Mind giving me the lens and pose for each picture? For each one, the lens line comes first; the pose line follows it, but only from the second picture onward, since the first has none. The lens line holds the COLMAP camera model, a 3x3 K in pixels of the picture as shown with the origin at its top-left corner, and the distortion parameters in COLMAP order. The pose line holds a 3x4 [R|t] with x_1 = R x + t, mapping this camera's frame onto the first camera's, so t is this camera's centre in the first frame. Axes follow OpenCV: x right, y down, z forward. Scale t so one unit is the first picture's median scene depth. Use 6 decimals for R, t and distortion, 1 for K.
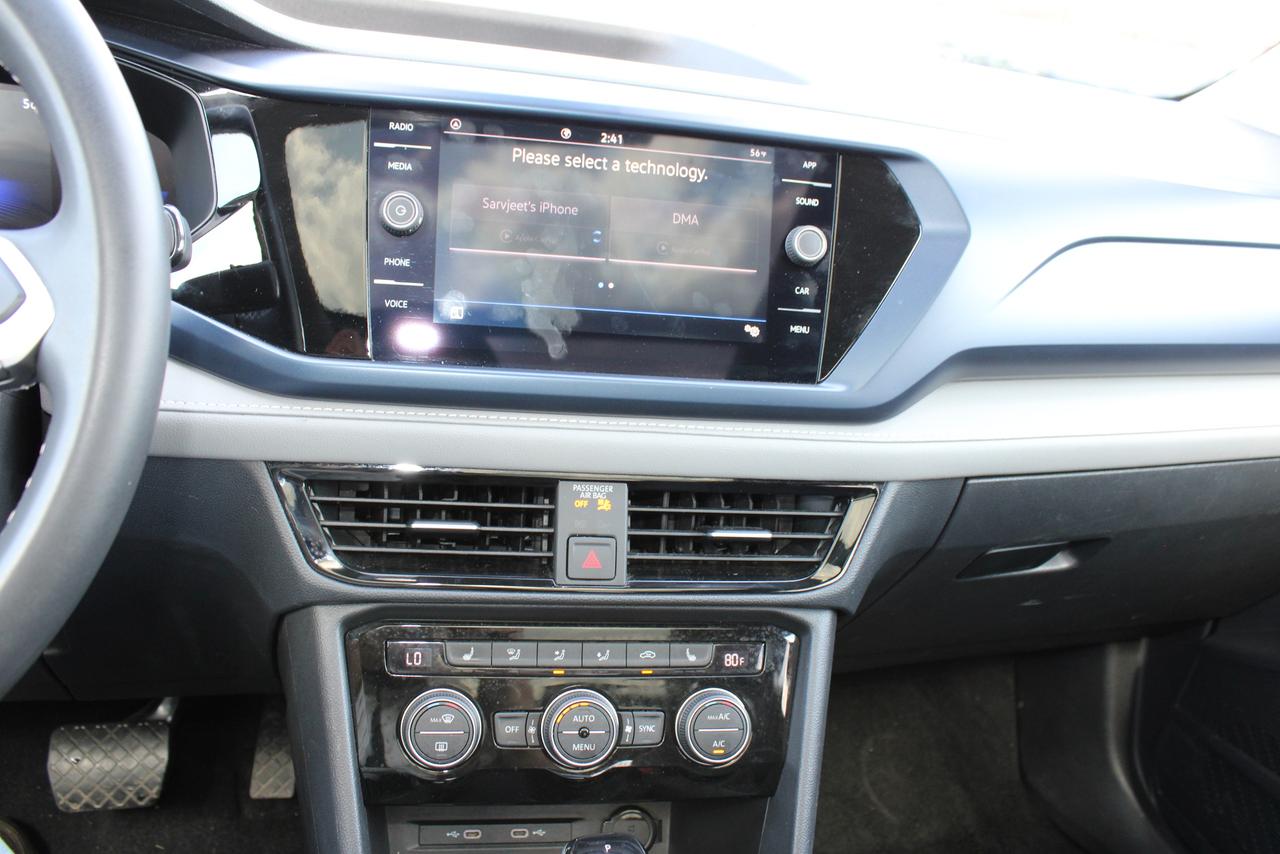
lens RADIAL K [[1104.3, 0, 640.0], [0, 1104.3, 427.0], [0, 0, 1]] dist [-0.132597, 0.003396]
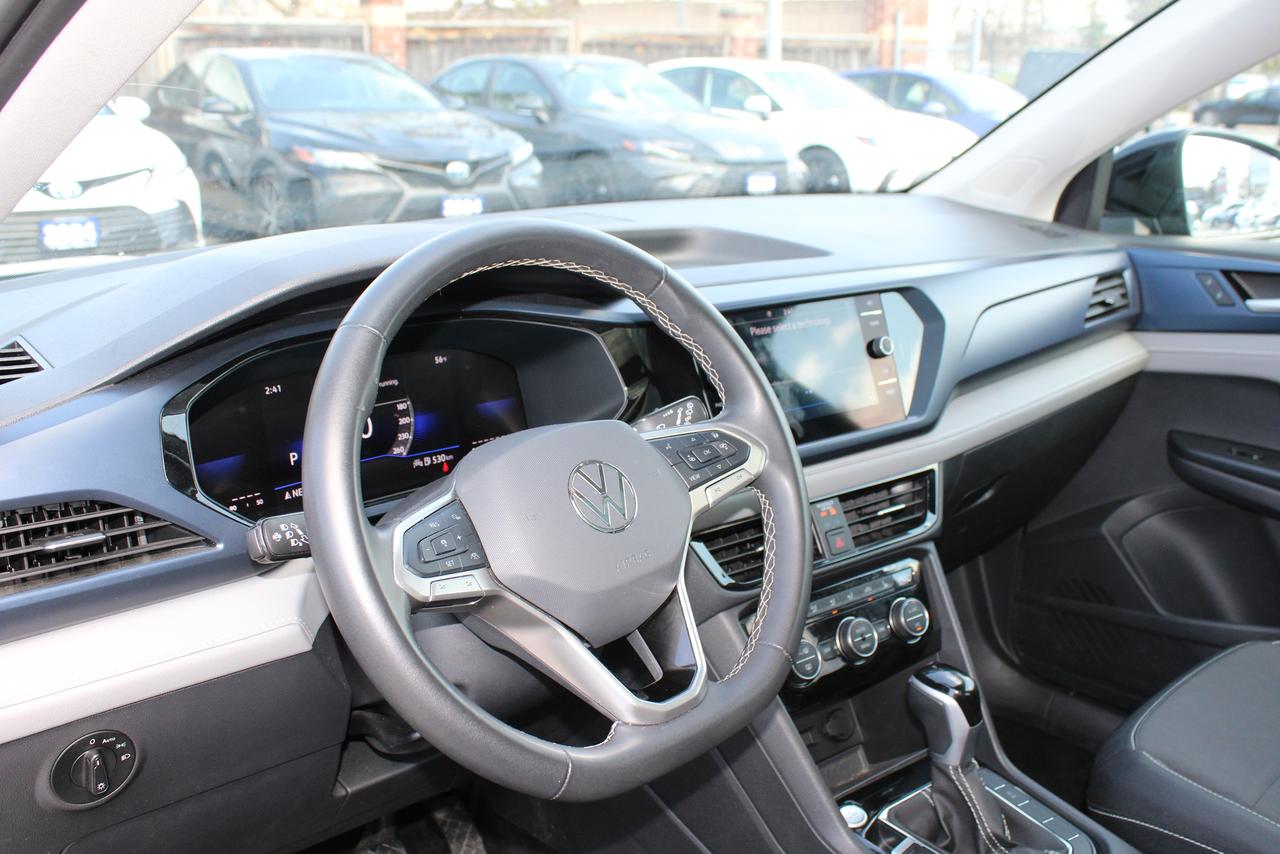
lens RADIAL K [[1241.8, 0, 640.0], [0, 1241.8, 427.0], [0, 0, 1]] dist [0.137850, 0.003344]
pose [[0.873967, -0.231069, 0.427538, -1.129463], [0.261201, 0.965206, -0.012285, -0.116158], [-0.409824, 0.122410, 0.903914, -0.710123]]
